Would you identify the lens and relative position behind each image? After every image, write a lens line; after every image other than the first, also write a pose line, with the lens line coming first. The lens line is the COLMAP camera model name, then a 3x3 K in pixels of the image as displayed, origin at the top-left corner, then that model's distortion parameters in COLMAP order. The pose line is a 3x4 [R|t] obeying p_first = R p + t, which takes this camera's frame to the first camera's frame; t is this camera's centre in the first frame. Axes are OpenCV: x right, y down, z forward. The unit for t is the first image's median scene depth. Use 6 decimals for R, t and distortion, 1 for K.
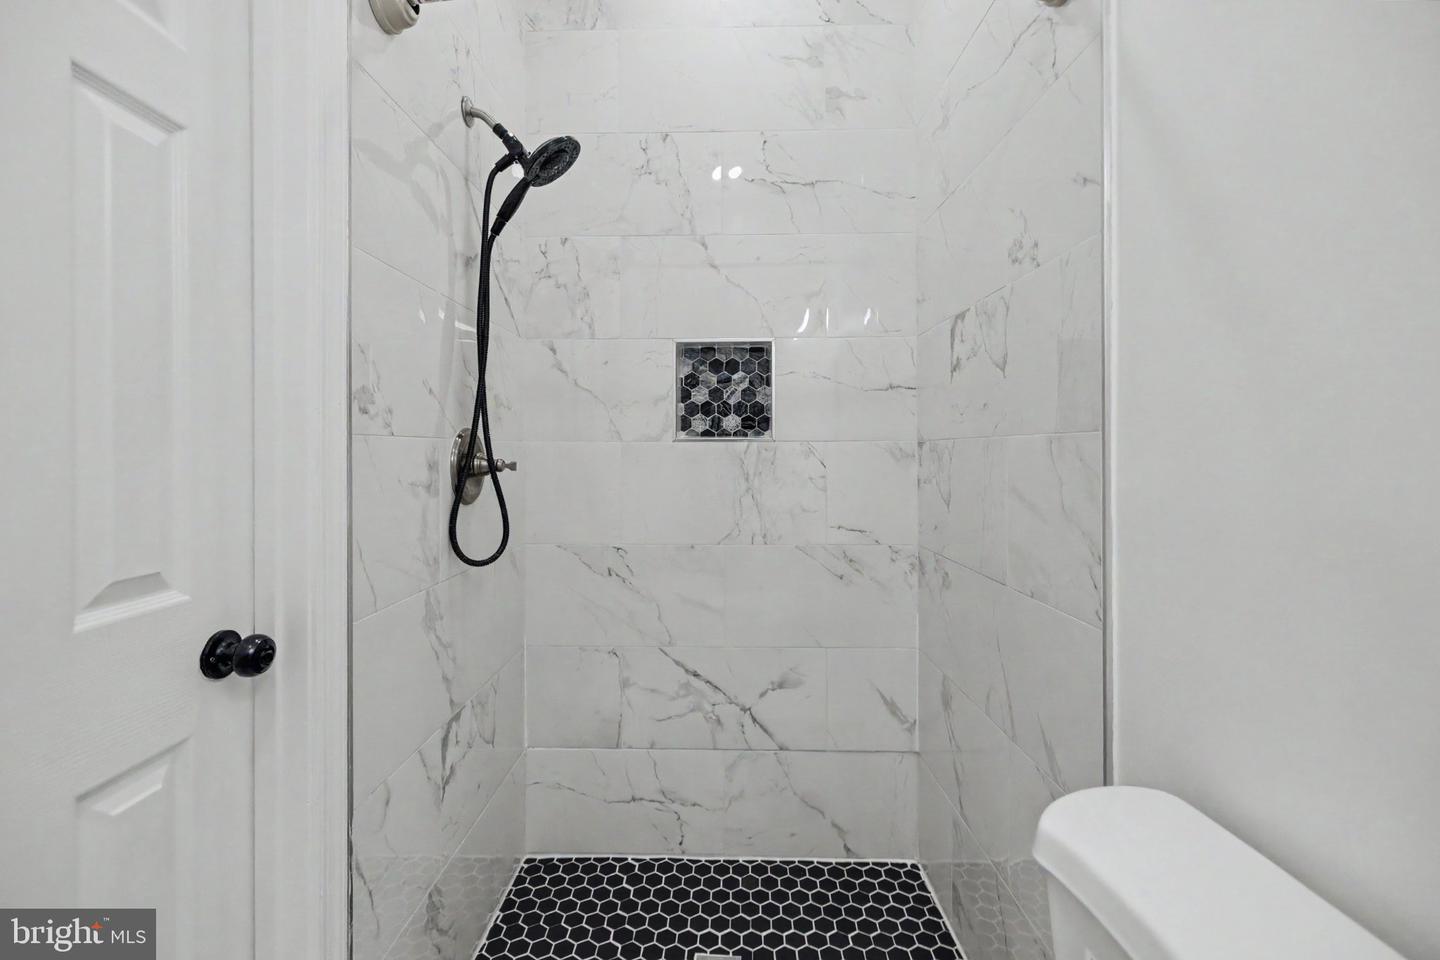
lens RADIAL K [[627.6, 0, 723.3], [0, 627.6, 446.9], [0, 0, 1]] dist [0.001138, -0.000650]
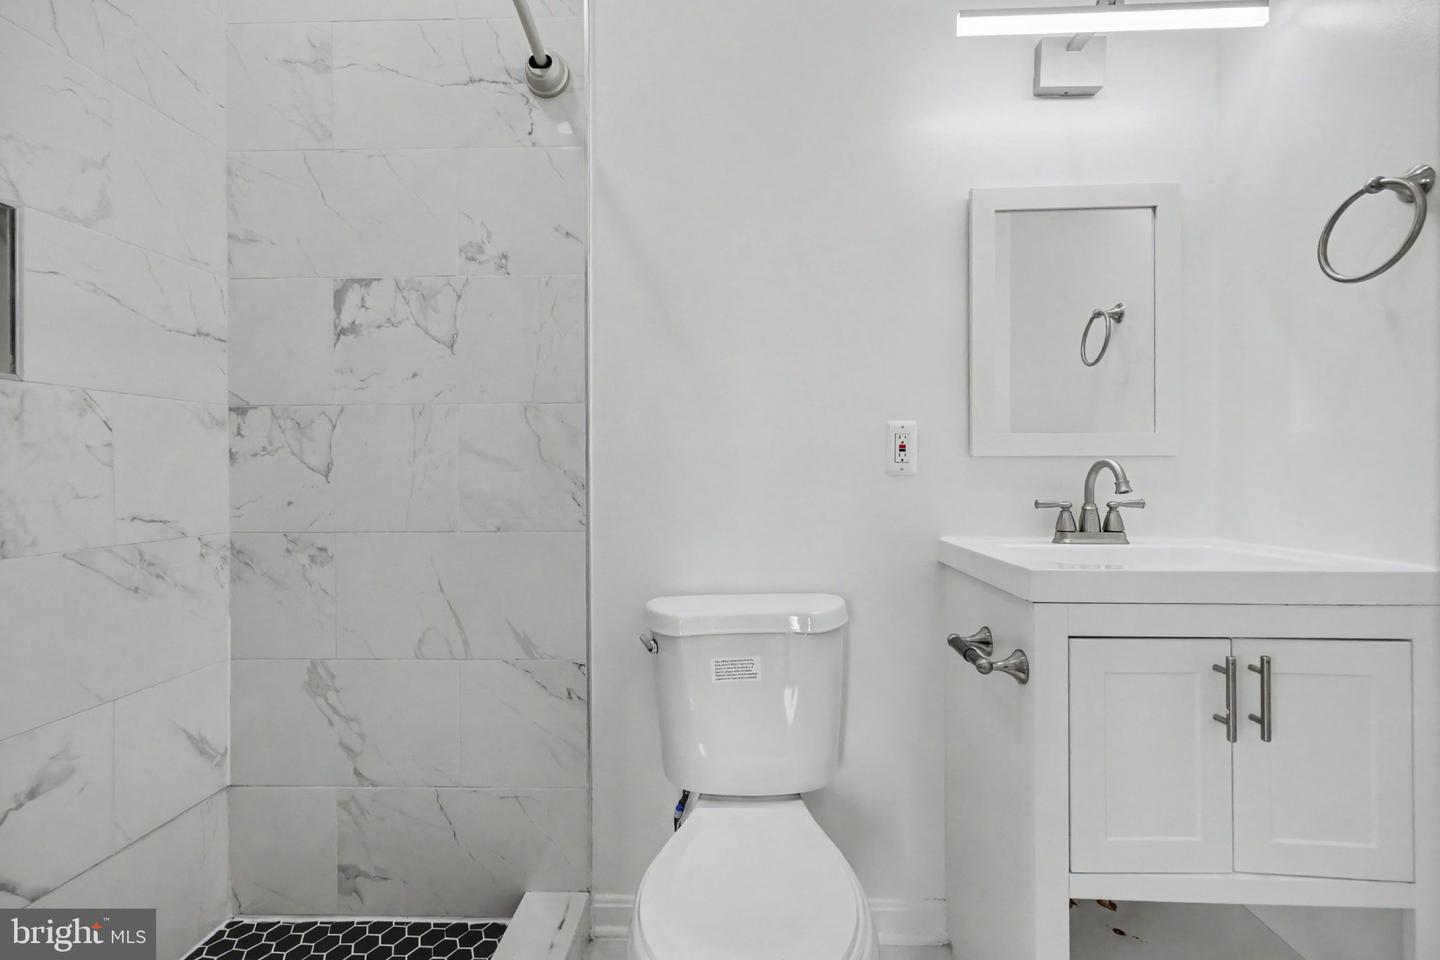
lens RADIAL K [[623.4, 0, 715.3], [0, 623.4, 473.9], [0, 0, 1]] dist [0.003848, 0.000215]
pose [[0.015545, 0.001841, 0.999877, -0.497736], [0.002748, 0.999994, -0.001884, 0.082104], [-0.999875, 0.002777, 0.015540, 0.349336]]
